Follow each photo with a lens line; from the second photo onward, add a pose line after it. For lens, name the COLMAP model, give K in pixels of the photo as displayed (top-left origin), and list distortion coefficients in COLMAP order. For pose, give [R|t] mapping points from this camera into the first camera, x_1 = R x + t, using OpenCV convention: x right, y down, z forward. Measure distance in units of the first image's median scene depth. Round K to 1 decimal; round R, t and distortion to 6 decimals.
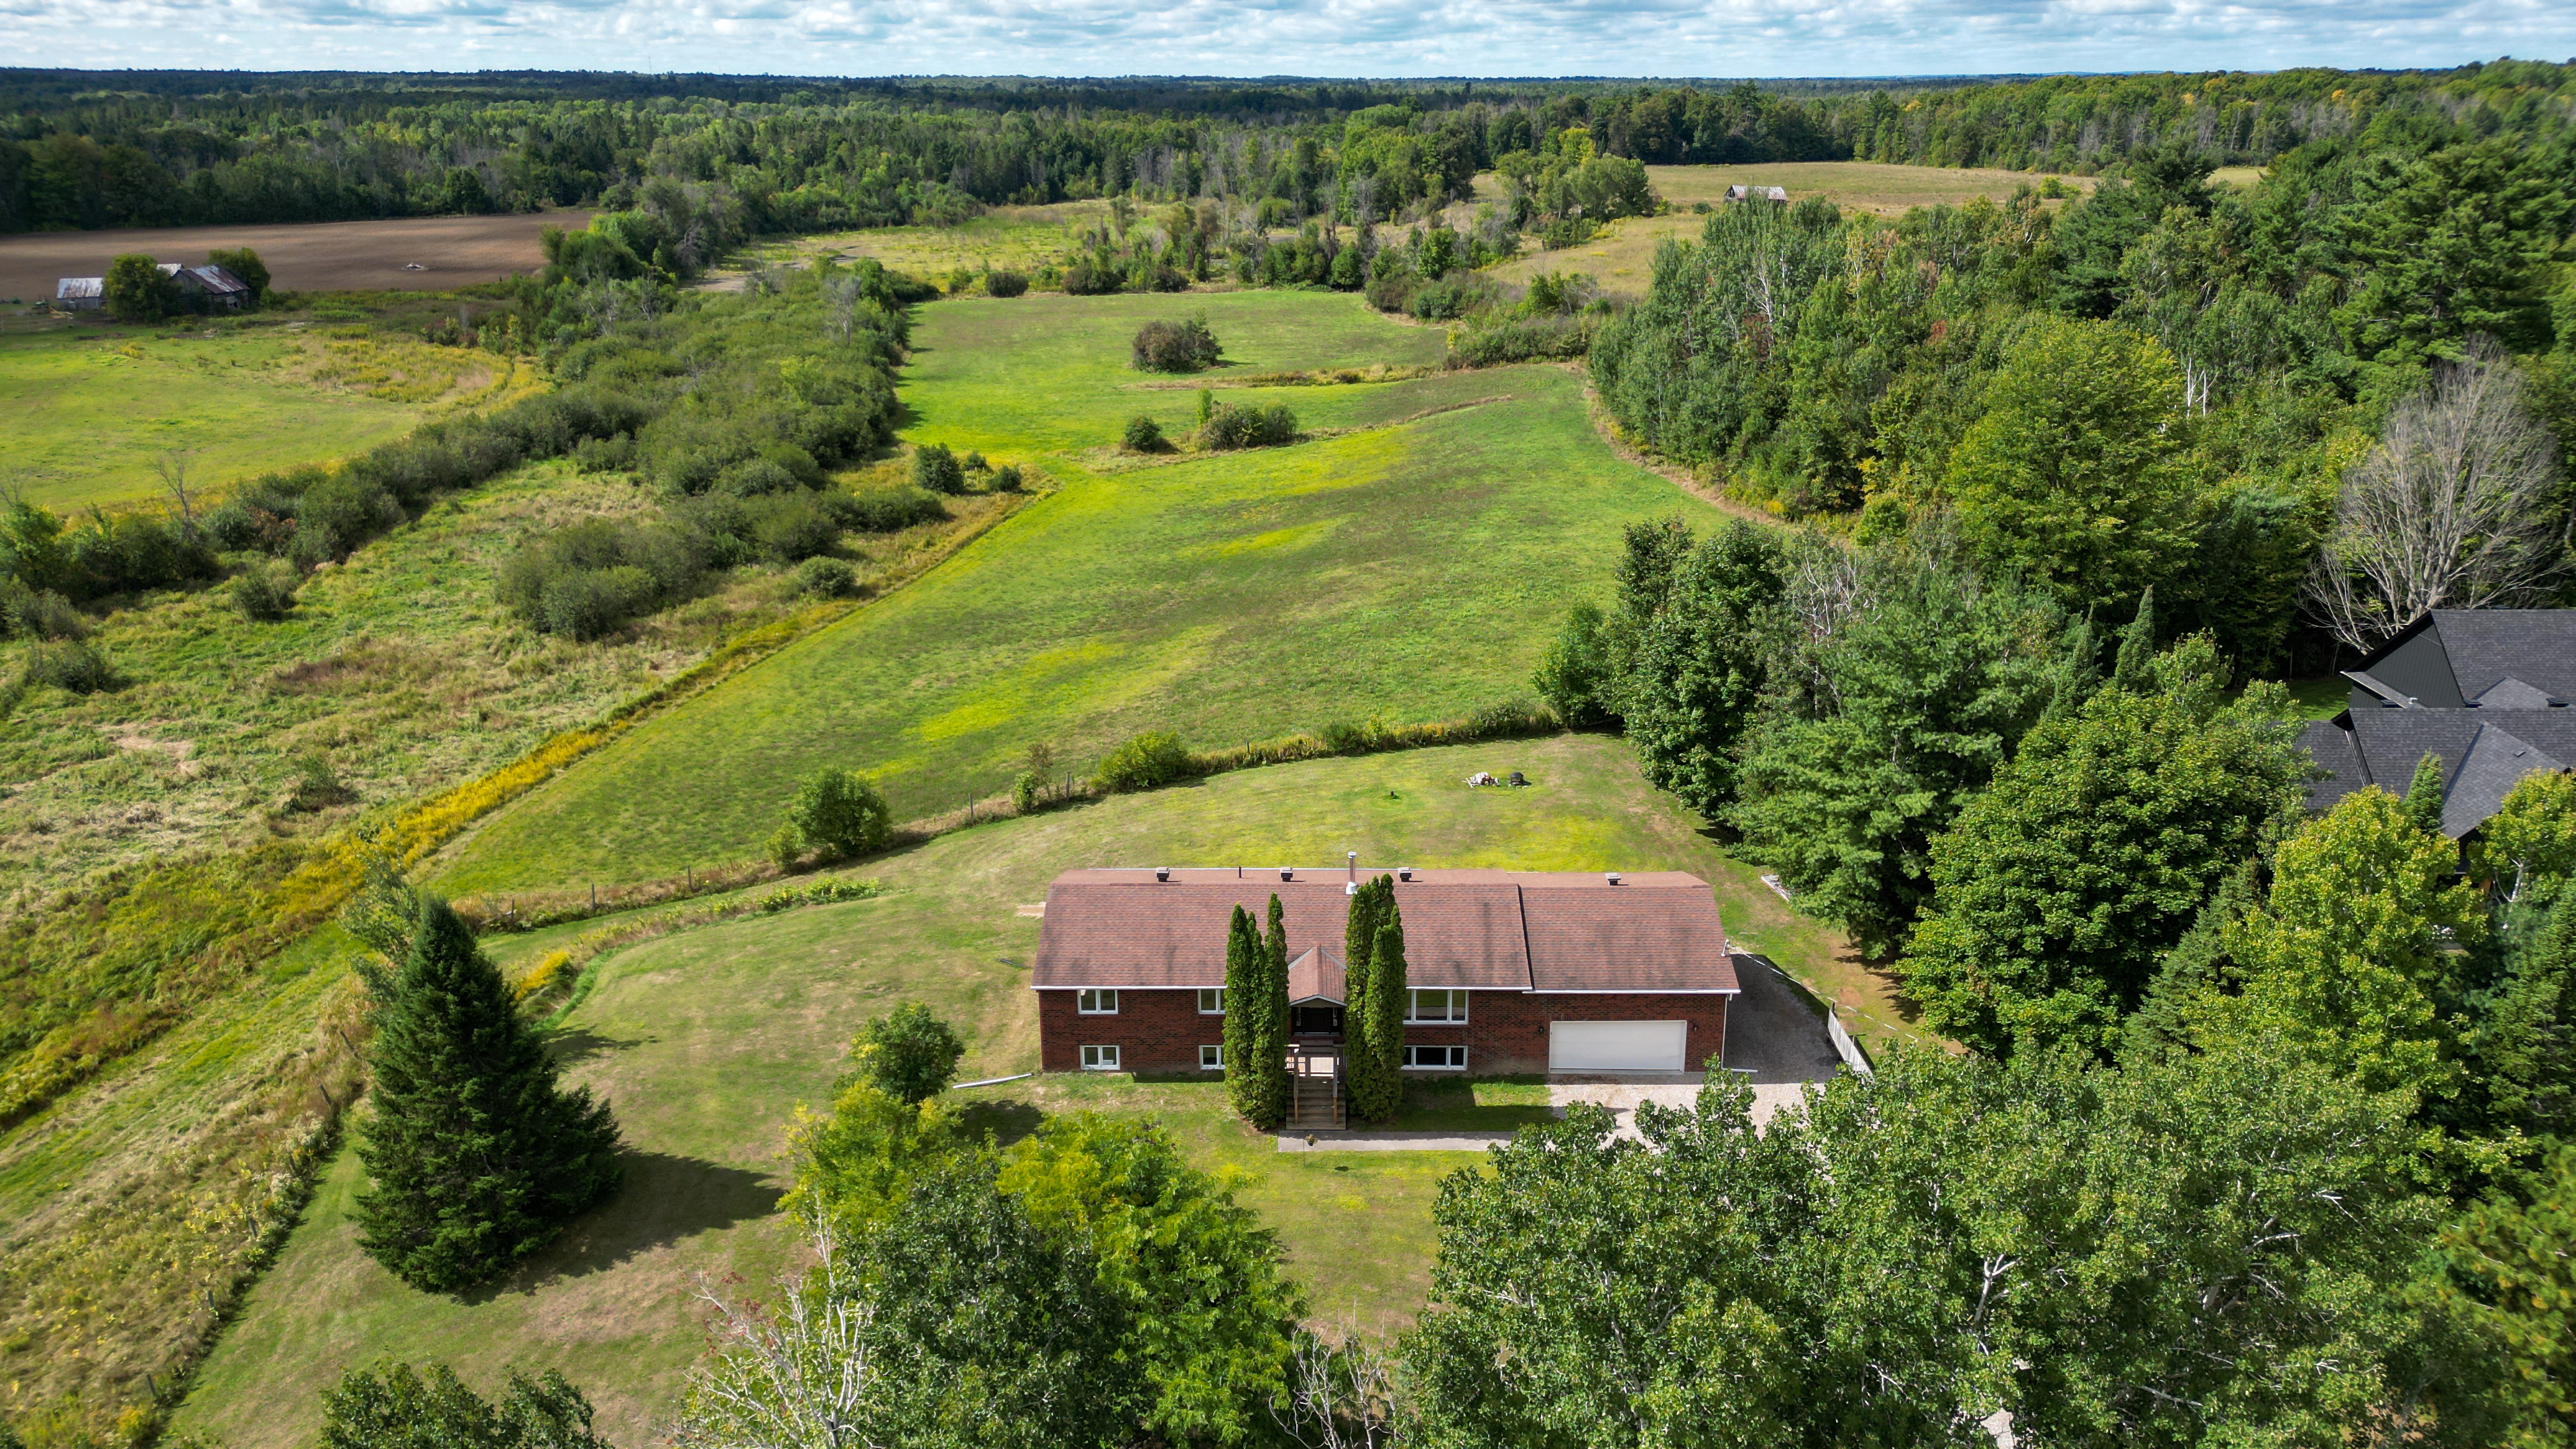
lens RADIAL K [[1795.3, 0, 1288.0], [0, 1795.3, 724.5], [0, 0, 1]] dist [0.080233, -0.093811]
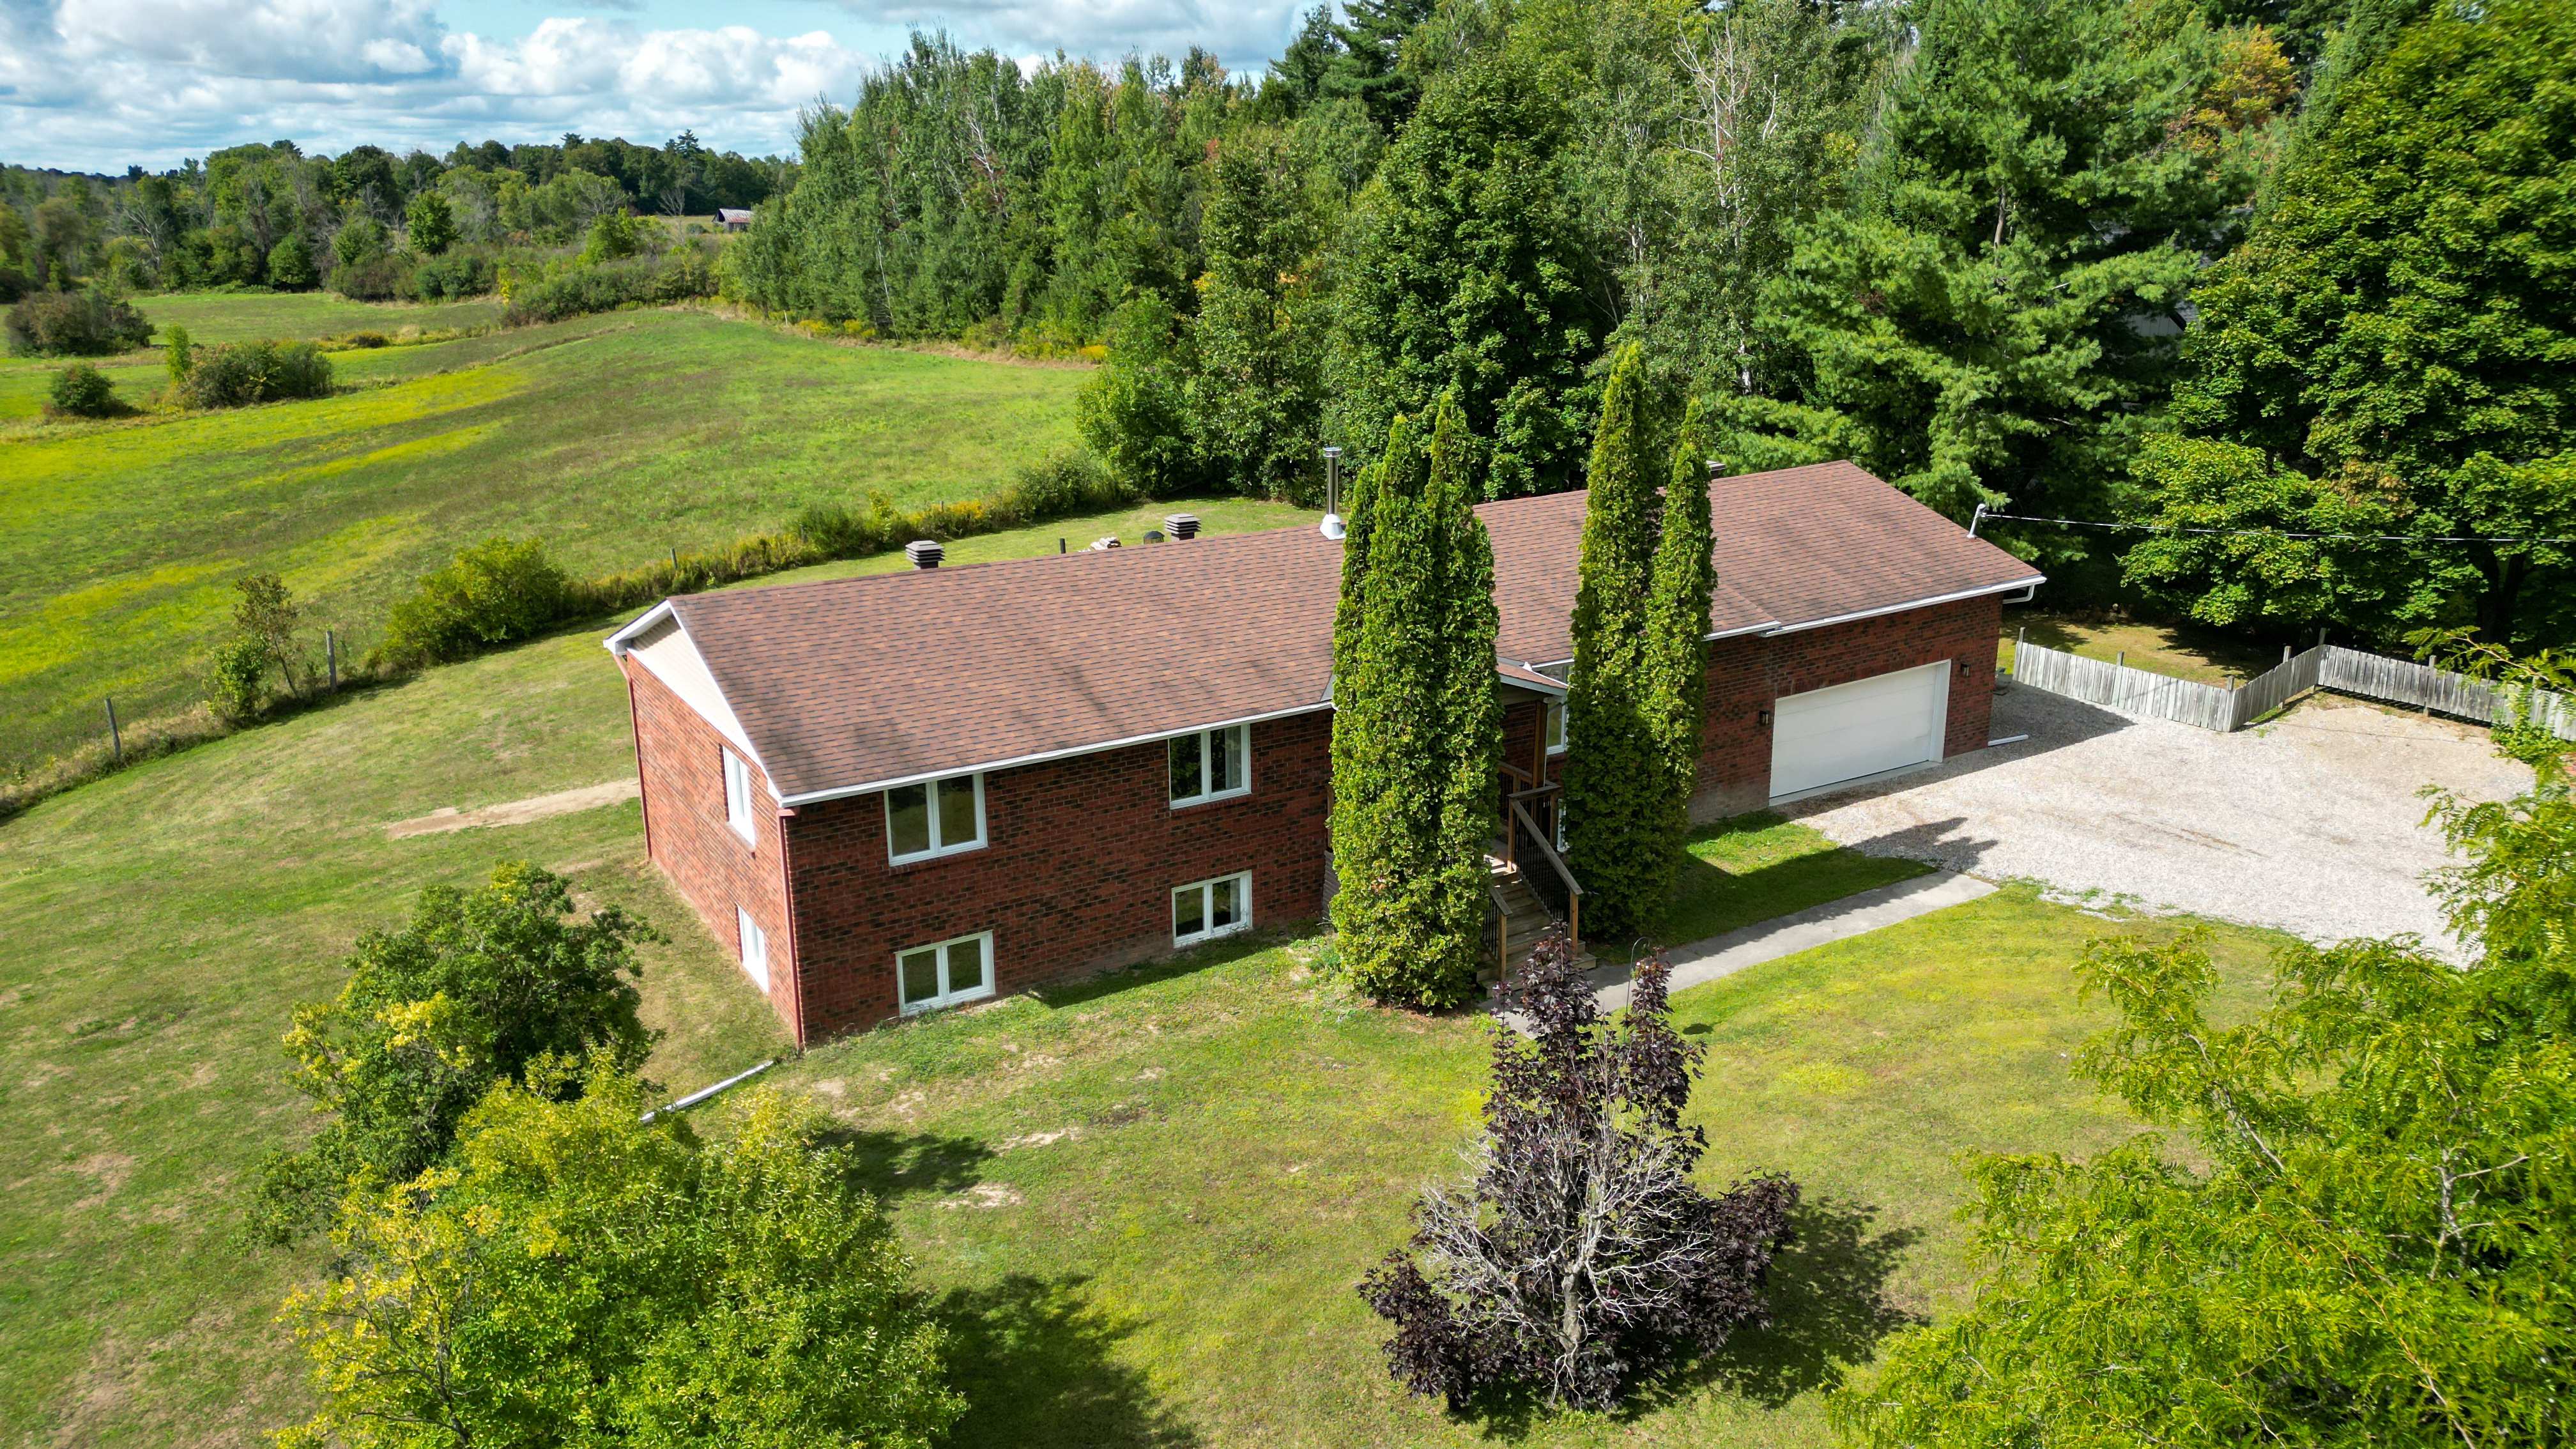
lens RADIAL K [[1795.3, 0, 1288.0], [0, 1795.3, 724.5], [0, 0, 1]] dist [0.080233, -0.093811]
pose [[0.841302, -0.152738, 0.518538, -0.075955], [0.182178, 0.983247, -0.005954, 0.047586], [-0.508941, 0.099475, 0.855034, 0.200850]]
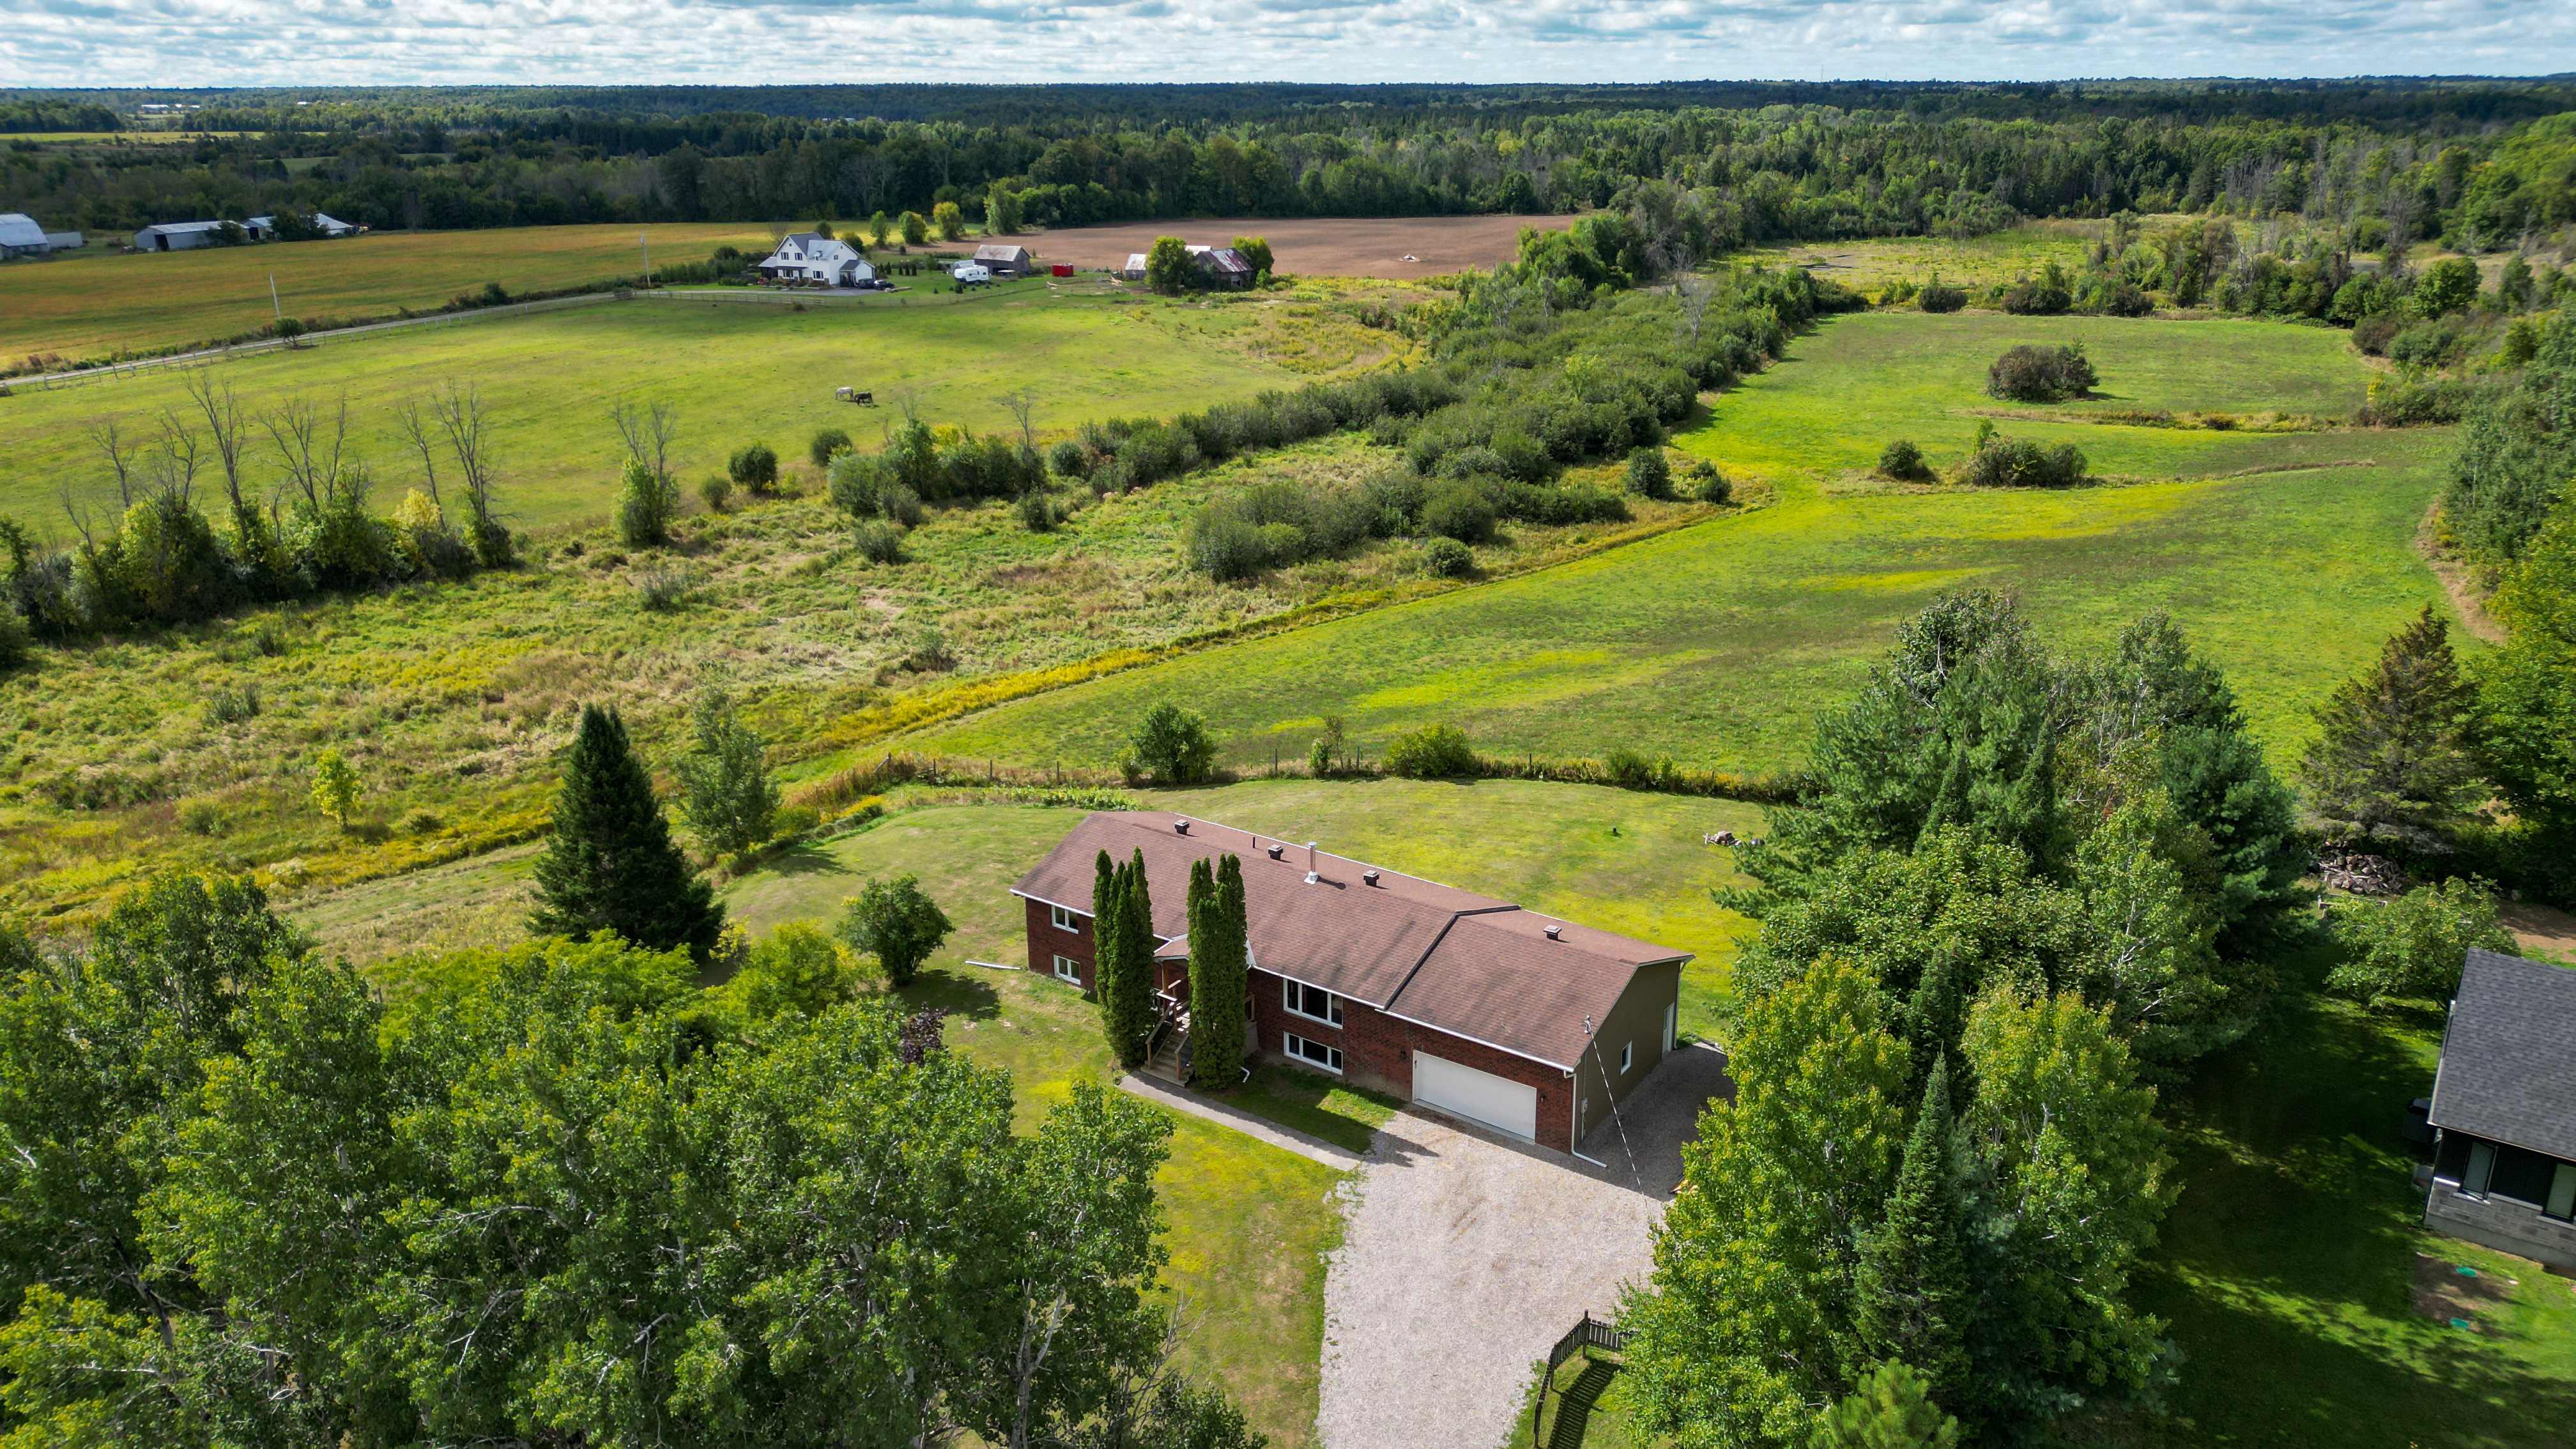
lens RADIAL K [[1795.3, 0, 1288.0], [0, 1795.3, 724.5], [0, 0, 1]] dist [0.080233, -0.093811]
pose [[0.828013, 0.183717, -0.529758, 0.183185], [-0.185739, 0.981326, 0.050007, -0.014303], [0.529052, 0.056990, 0.846673, 0.039774]]
